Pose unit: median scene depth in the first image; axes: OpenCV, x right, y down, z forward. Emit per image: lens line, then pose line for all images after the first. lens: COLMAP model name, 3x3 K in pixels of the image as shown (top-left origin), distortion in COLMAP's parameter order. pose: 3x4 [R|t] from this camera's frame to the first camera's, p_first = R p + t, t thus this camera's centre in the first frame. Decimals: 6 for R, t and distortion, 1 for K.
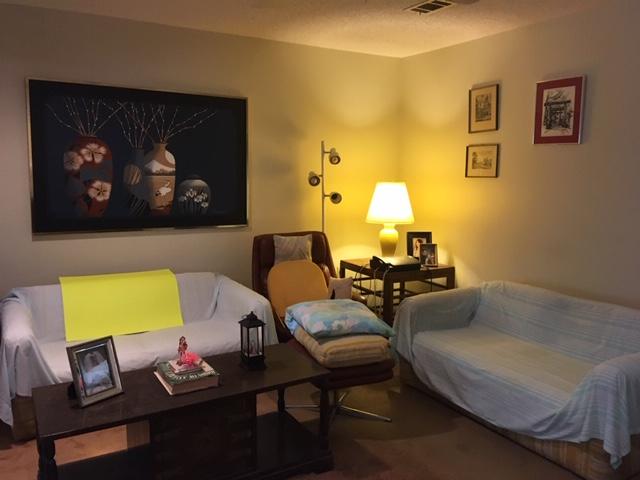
lens RADIAL K [[542.4, 0, 320.0], [0, 542.4, 240.0], [0, 0, 1]] dist [0.069712, -0.005376]
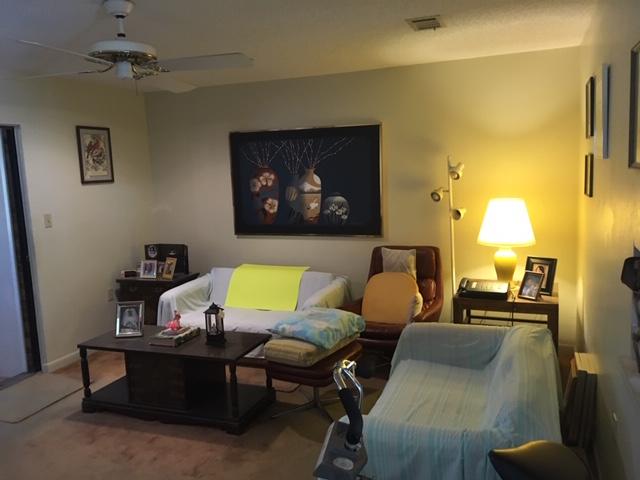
lens RADIAL K [[542.4, 0, 320.0], [0, 542.4, 240.0], [0, 0, 1]] dist [0.069712, -0.005376]
pose [[0.620333, 0.074174, -0.780823, 0.731472], [-0.057423, 0.997142, 0.049103, -0.073790], [0.782233, 0.014377, 0.622820, 0.224347]]
